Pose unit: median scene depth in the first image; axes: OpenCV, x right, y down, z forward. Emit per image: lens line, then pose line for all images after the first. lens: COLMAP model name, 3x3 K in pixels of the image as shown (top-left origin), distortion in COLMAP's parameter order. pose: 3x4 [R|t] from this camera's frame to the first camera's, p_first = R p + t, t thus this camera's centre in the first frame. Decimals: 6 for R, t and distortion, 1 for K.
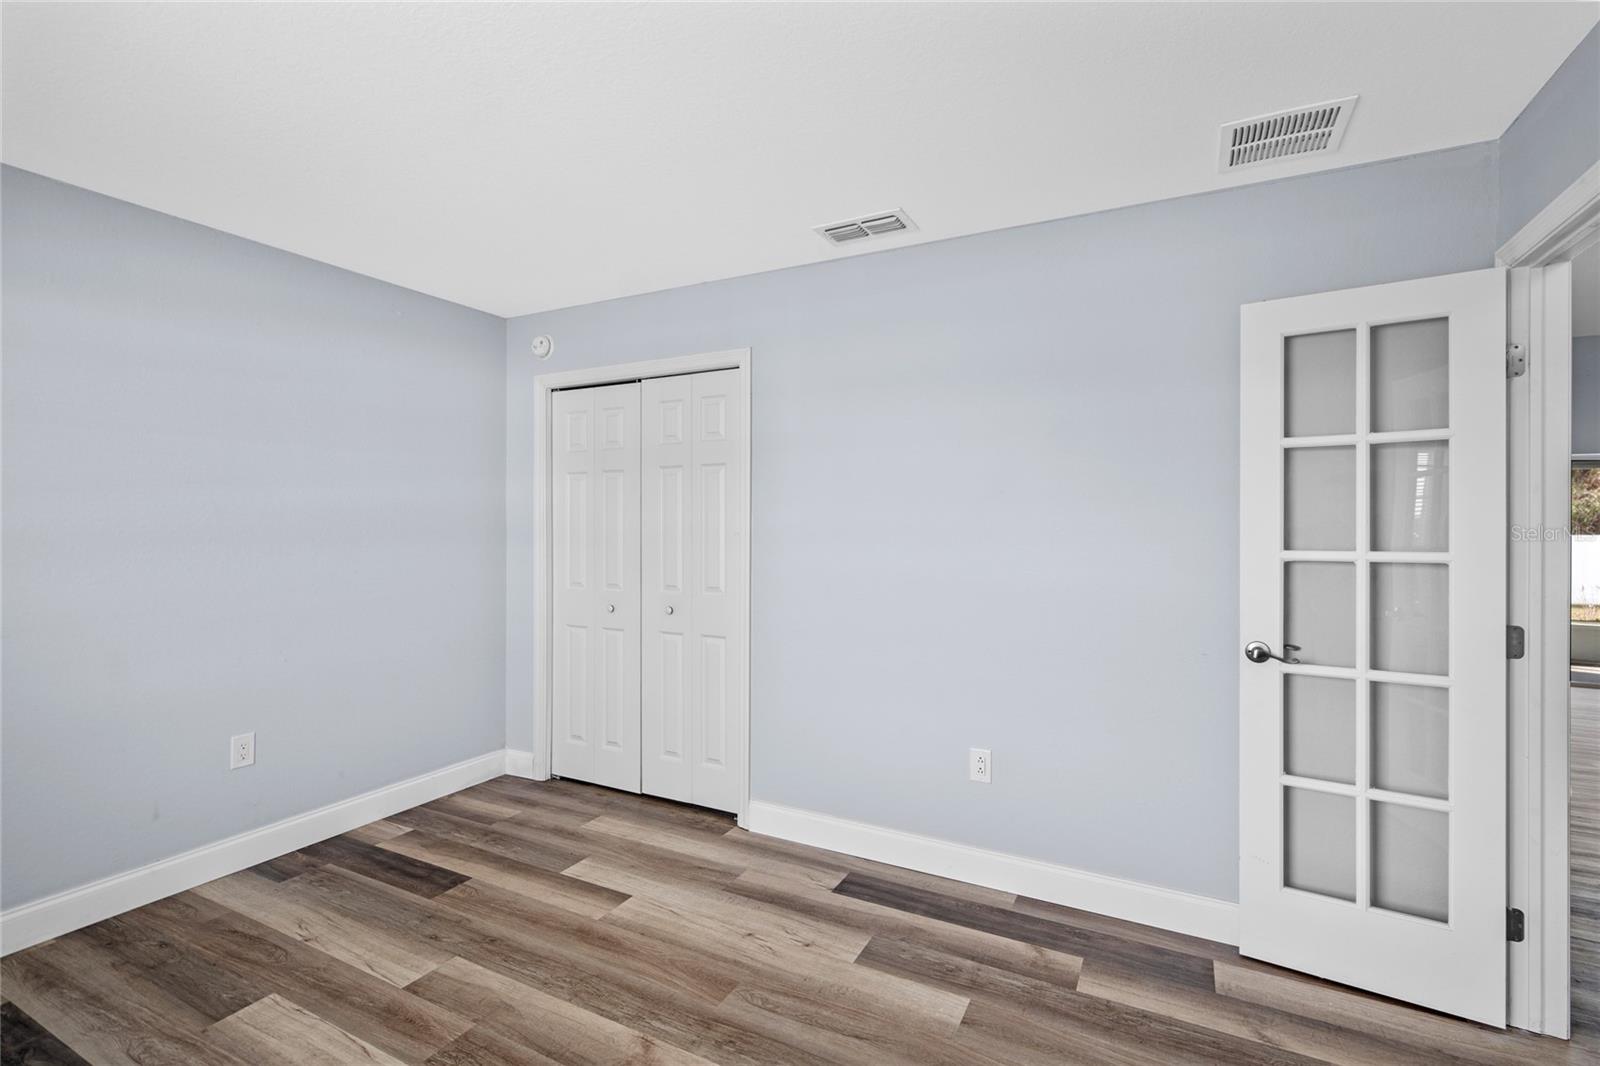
lens RADIAL K [[728.9, 0, 788.4], [0, 728.9, 534.1], [0, 0, 1]] dist [-0.002943, 0.000033]
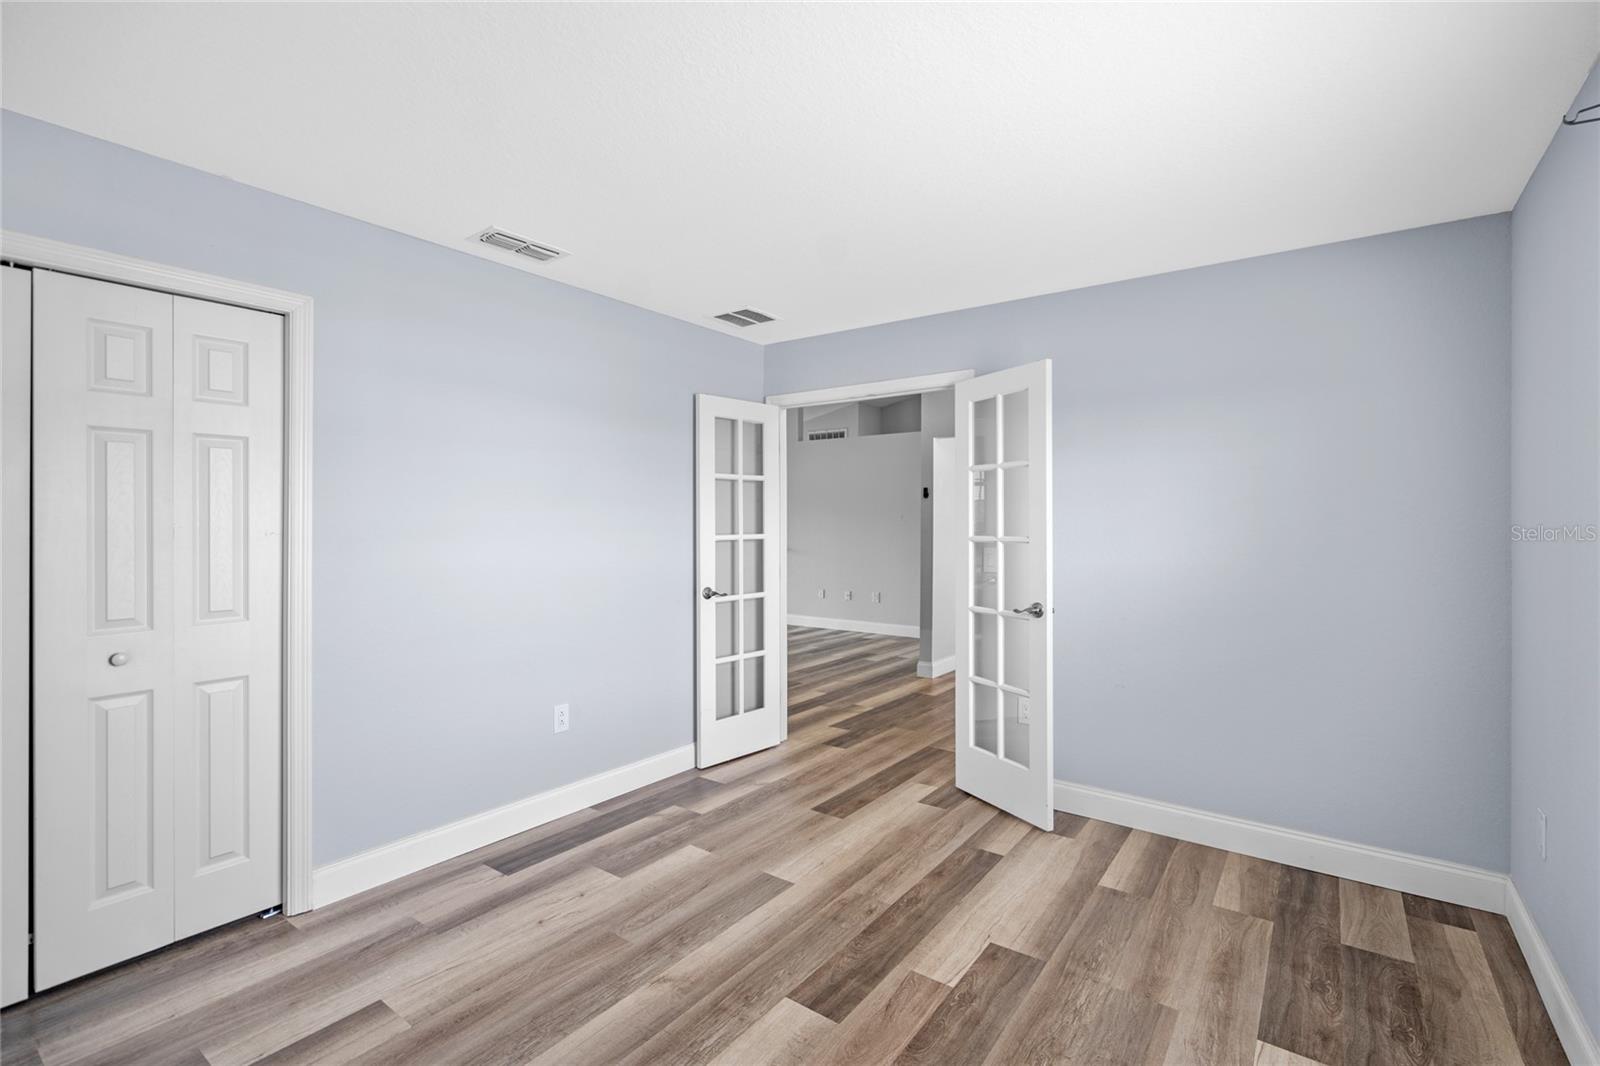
lens RADIAL K [[728.9, 0, 807.4], [0, 728.9, 527.6], [0, 0, 1]] dist [-0.002943, 0.000033]
pose [[0.141266, -0.014868, 0.989860, -1.001047], [0.006918, 0.999878, 0.014031, -0.018500], [-0.989947, 0.004865, 0.141352, 0.475863]]
